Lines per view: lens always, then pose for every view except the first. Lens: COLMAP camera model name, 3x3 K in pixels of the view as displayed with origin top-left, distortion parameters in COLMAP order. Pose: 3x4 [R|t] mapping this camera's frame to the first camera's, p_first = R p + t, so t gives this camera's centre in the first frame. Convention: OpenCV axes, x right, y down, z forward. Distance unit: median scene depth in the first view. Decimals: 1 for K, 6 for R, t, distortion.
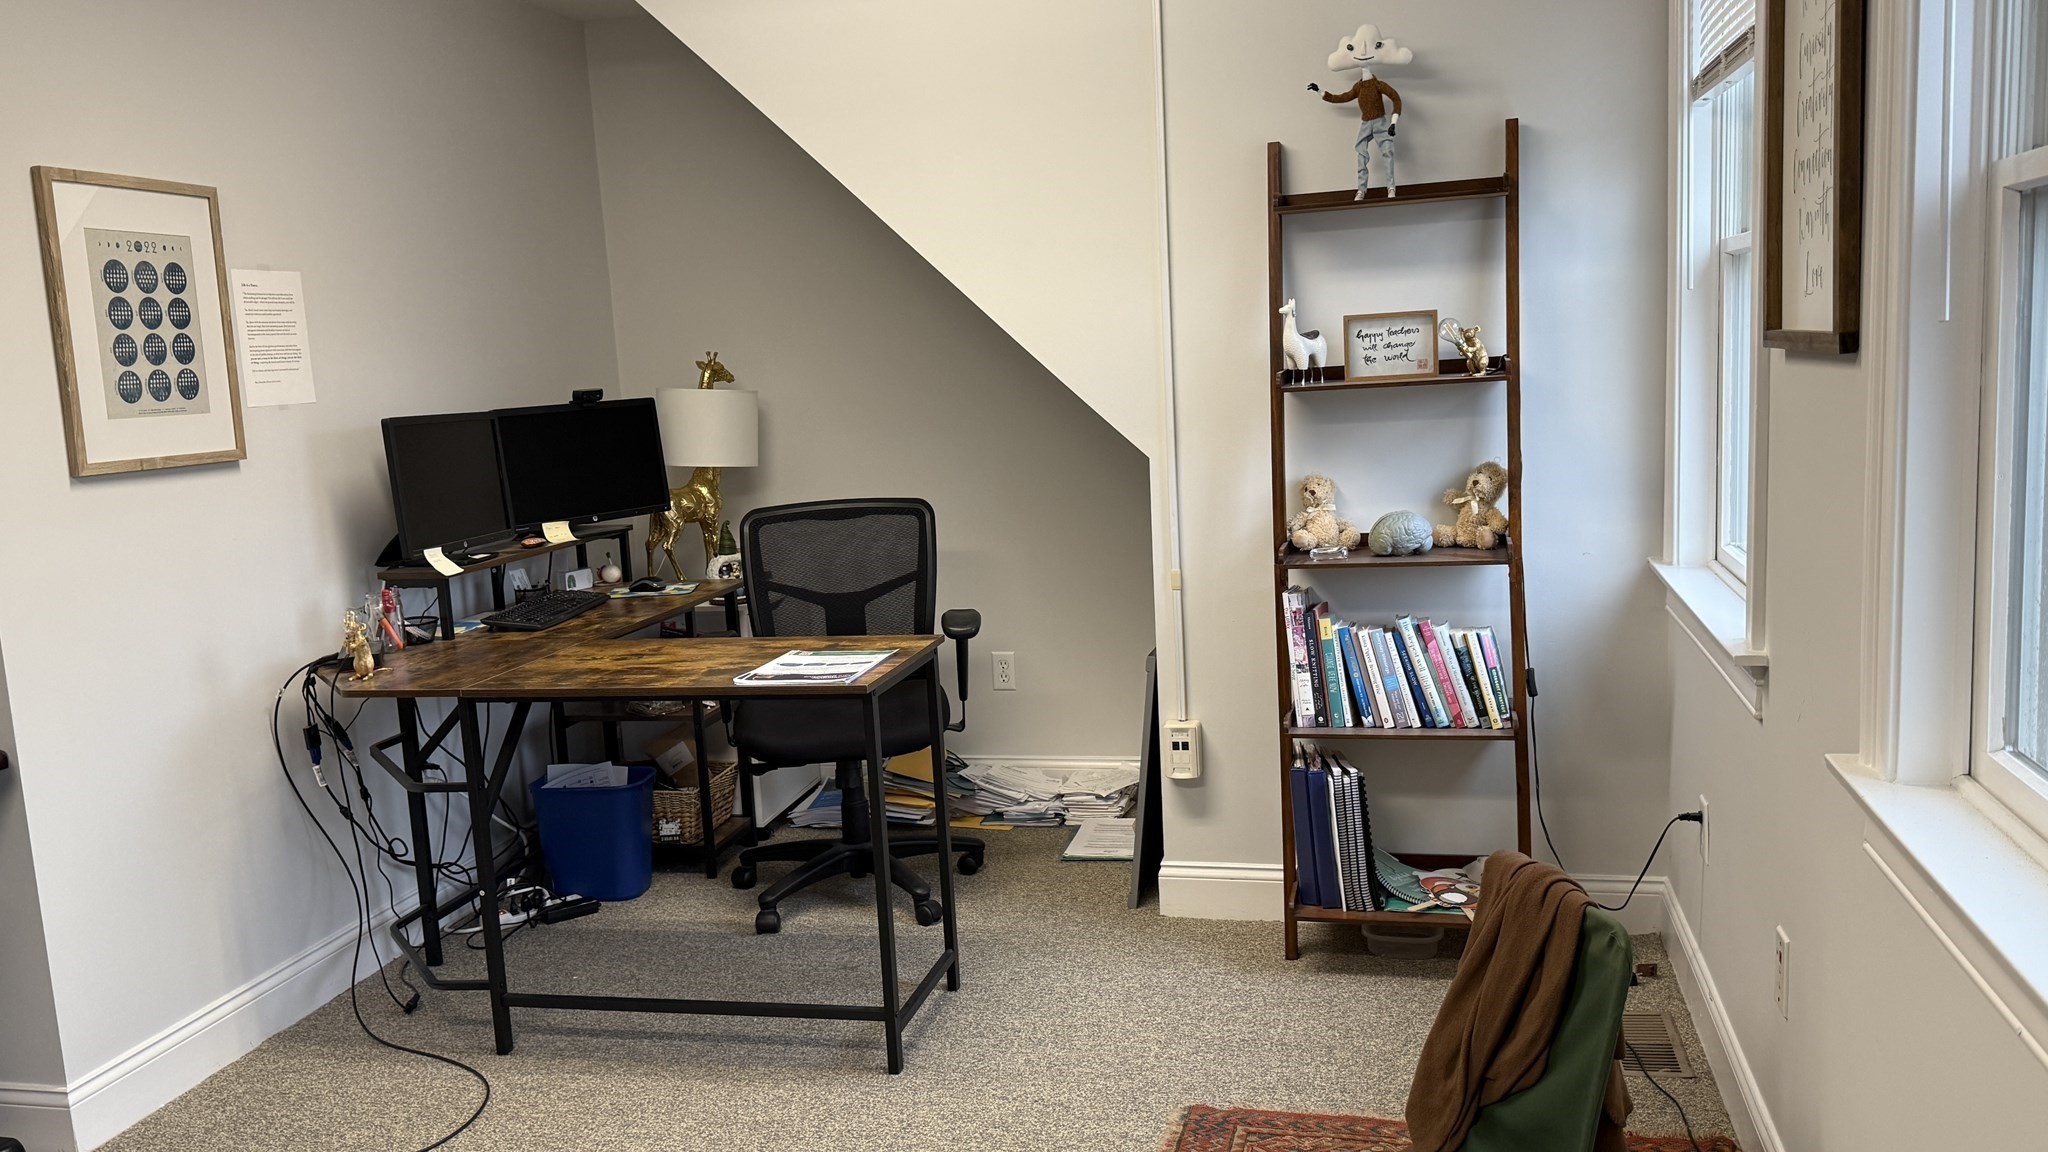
lens RADIAL K [[1642.5, 0, 1028.3], [0, 1642.5, 572.9], [0, 0, 1]] dist [0.090440, -0.004681]
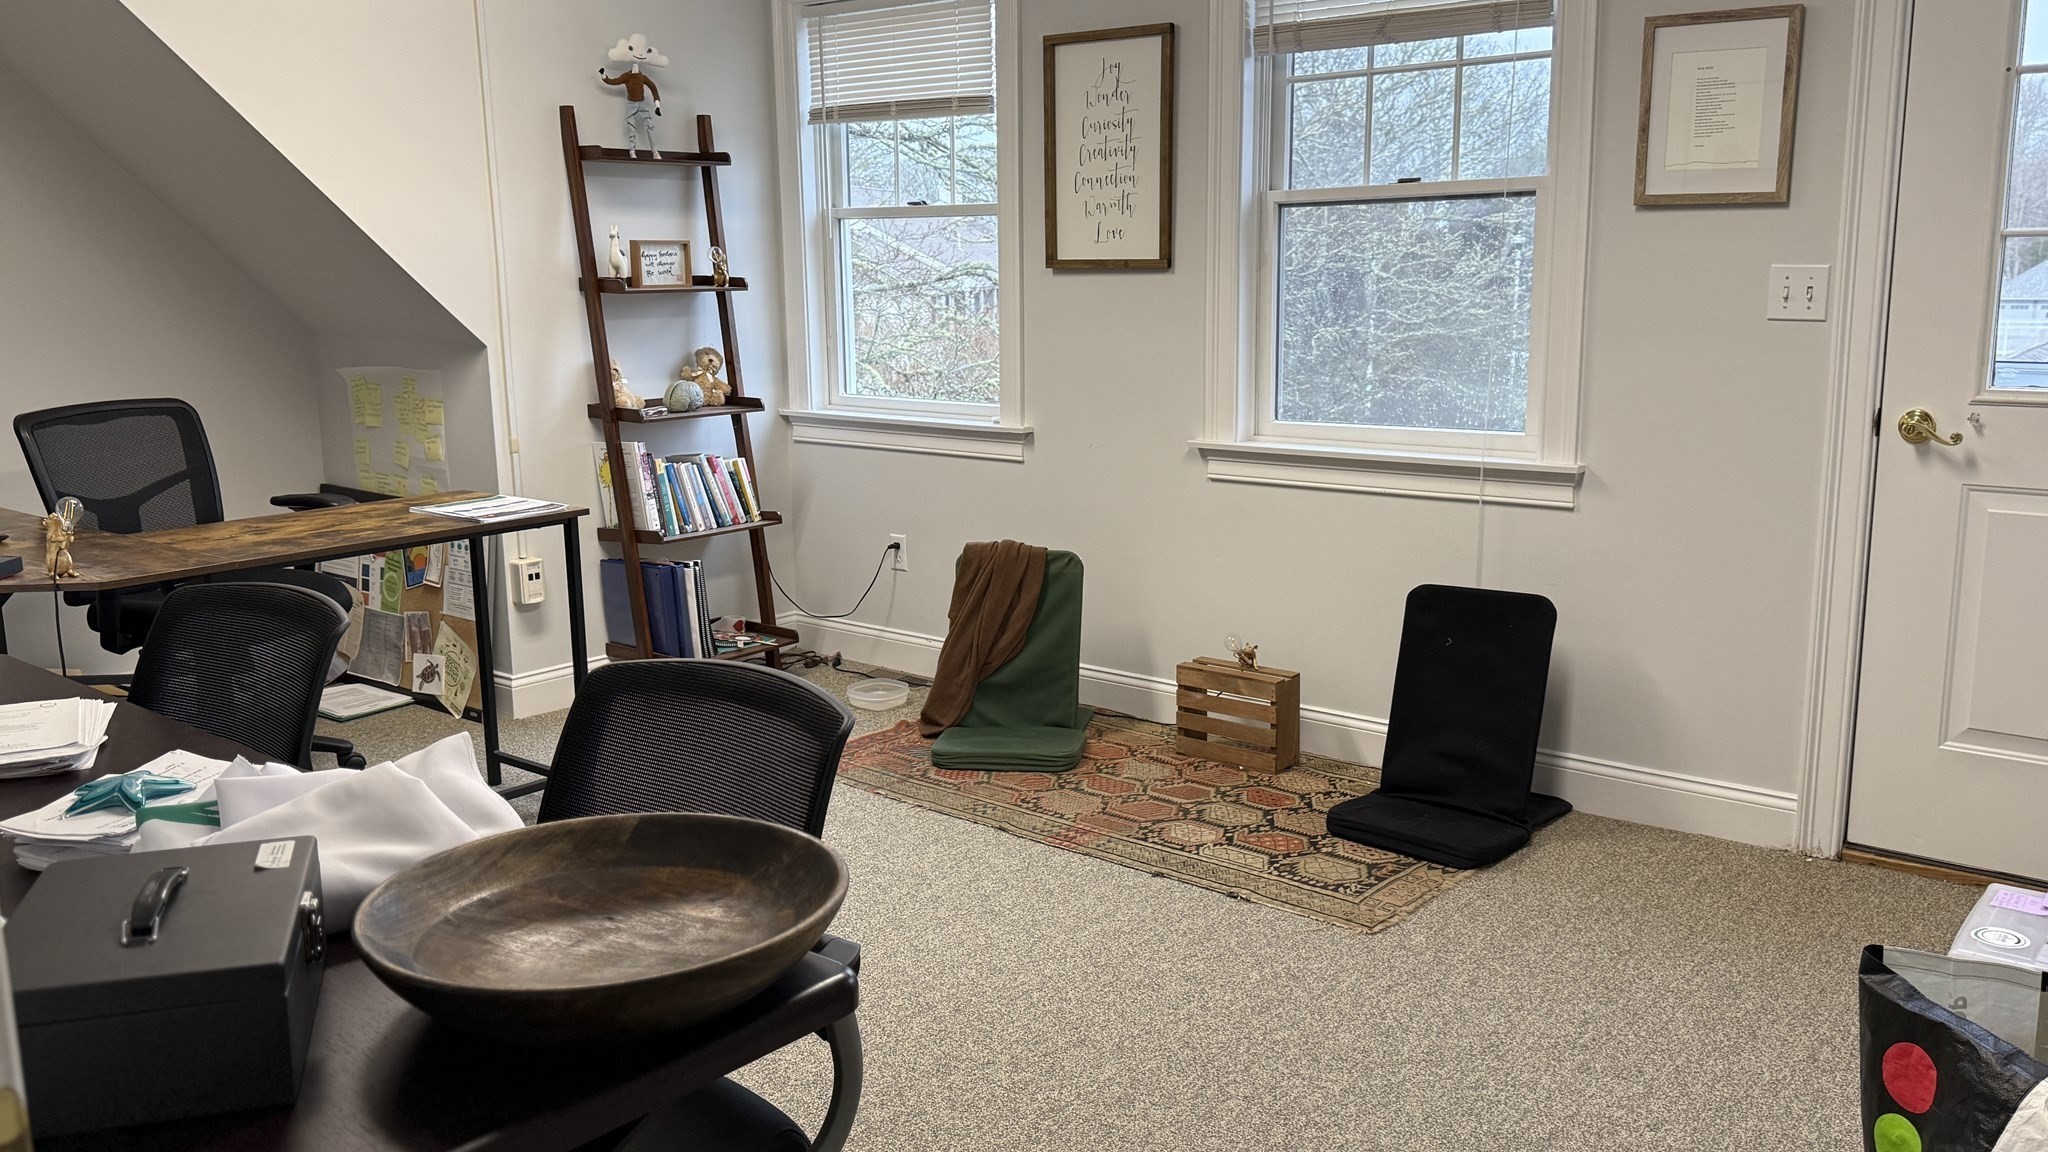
lens RADIAL K [[1652.1, 0, 1031.8], [0, 1652.1, 581.6], [0, 0, 1]] dist [0.040173, -0.006728]
pose [[0.440883, -0.129730, 0.888140, -0.938086], [0.111986, 0.989718, 0.088977, 0.041244], [-0.890551, 0.060231, 0.450878, 0.092564]]
